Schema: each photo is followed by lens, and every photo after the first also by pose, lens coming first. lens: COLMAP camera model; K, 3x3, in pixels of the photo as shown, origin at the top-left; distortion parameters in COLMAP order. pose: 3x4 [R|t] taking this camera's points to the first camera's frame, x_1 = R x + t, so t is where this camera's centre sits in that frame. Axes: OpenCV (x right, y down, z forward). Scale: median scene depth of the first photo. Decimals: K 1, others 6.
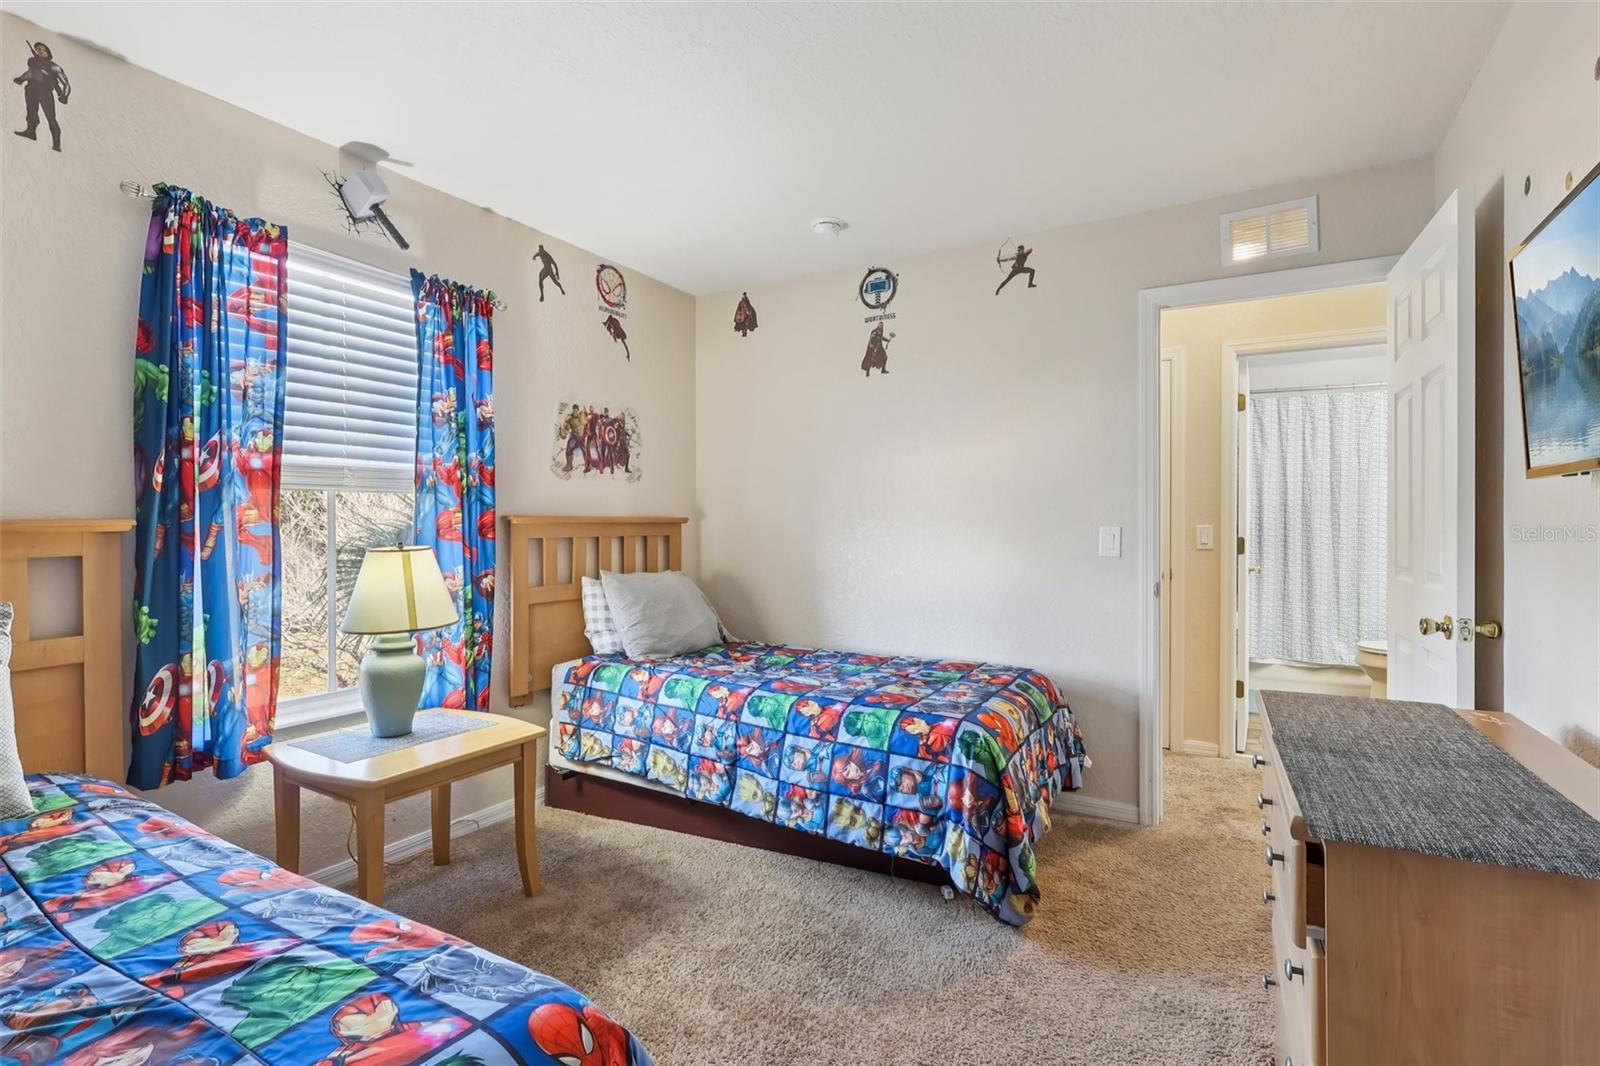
lens RADIAL K [[749.6, 0, 795.0], [0, 749.6, 526.8], [0, 0, 1]] dist [0.001682, 0.000294]
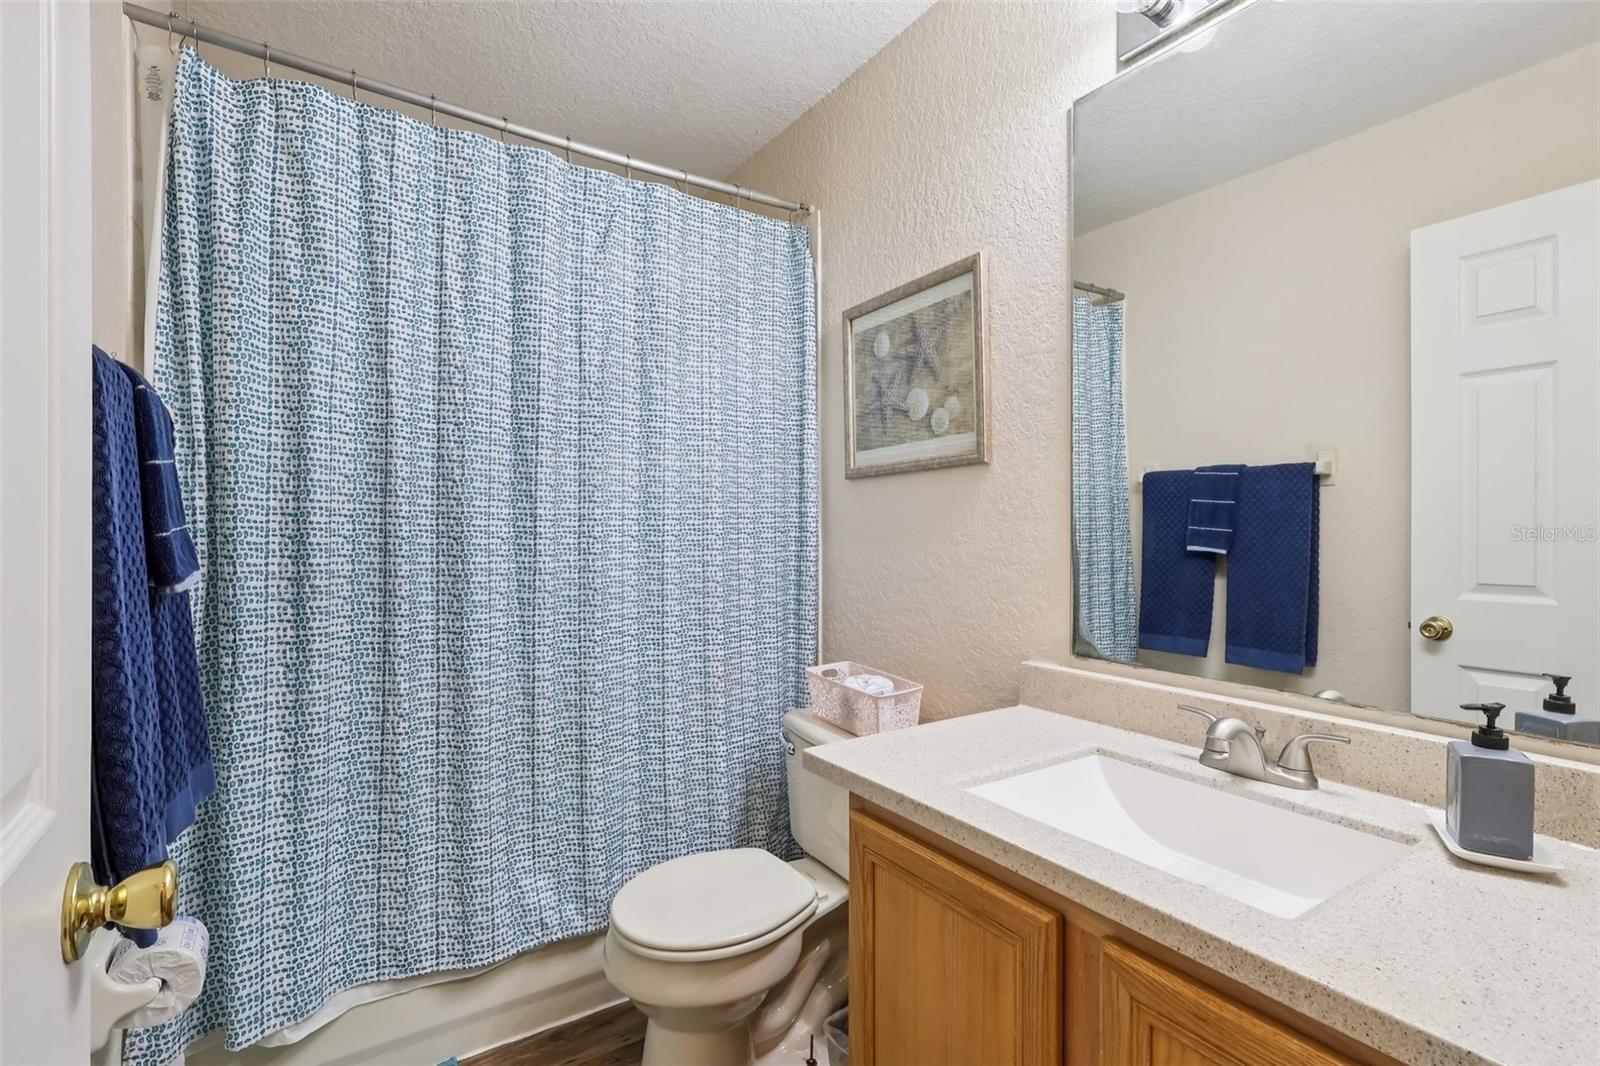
lens RADIAL K [[749.6, 0, 797.9], [0, 749.6, 530.0], [0, 0, 1]] dist [0.001682, 0.000294]
pose [[0.471425, -0.002021, 0.881904, 0.468831], [0.003688, 0.999993, 0.000320, -0.004913], [-0.881899, 0.003101, 0.471429, 0.716300]]
